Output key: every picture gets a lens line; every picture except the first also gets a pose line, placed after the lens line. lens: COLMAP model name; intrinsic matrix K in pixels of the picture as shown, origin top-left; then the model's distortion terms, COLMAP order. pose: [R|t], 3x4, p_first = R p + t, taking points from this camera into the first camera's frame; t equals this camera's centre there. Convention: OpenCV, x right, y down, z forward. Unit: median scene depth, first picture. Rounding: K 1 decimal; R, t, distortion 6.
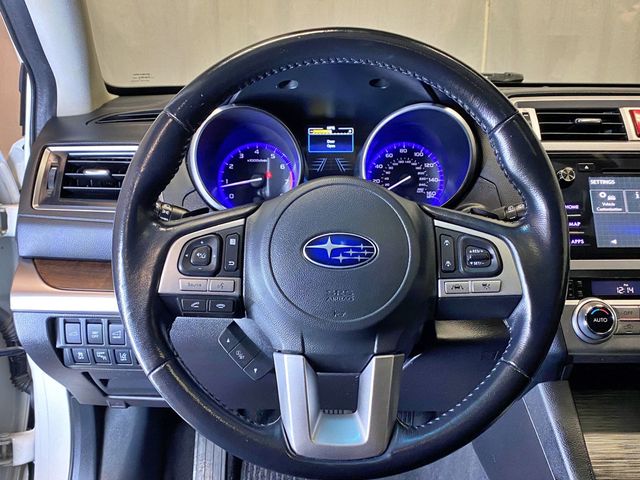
lens RADIAL K [[705.0, 0, 319.7], [0, 705.0, 242.9], [0, 0, 1]] dist [0.040794, 0.000000]
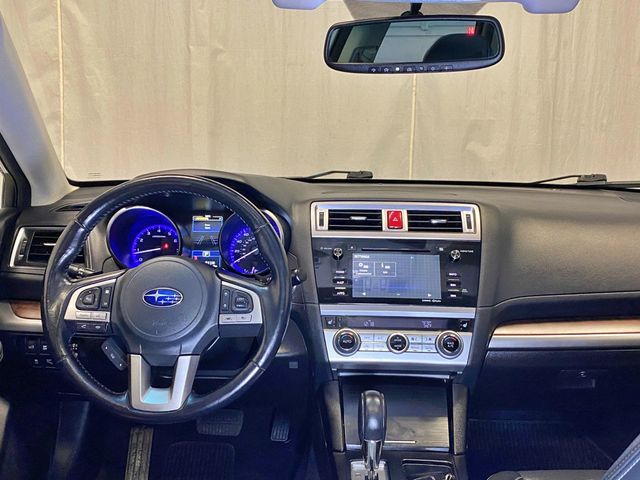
lens RADIAL K [[705.0, 0, 336.2], [0, 705.0, 236.9], [0, 0, 1]] dist [0.040794, 0.000000]
pose [[0.999816, 0.016936, -0.008989, 0.347513], [-0.017478, 0.997791, -0.064098, -0.026215], [0.007884, 0.064243, 0.997903, -0.600542]]
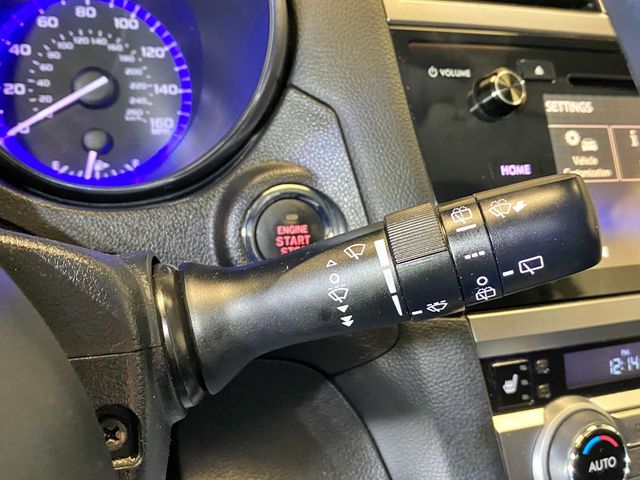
lens RADIAL K [[705.0, 0, 322.2], [0, 705.0, 236.7], [0, 0, 1]] dist [0.040794, 0.000000]
pose [[0.931271, -0.055391, 0.360092, 0.103613], [0.007768, 0.991169, 0.132376, -0.065023], [-0.364245, -0.120481, 0.923477, 0.643625]]
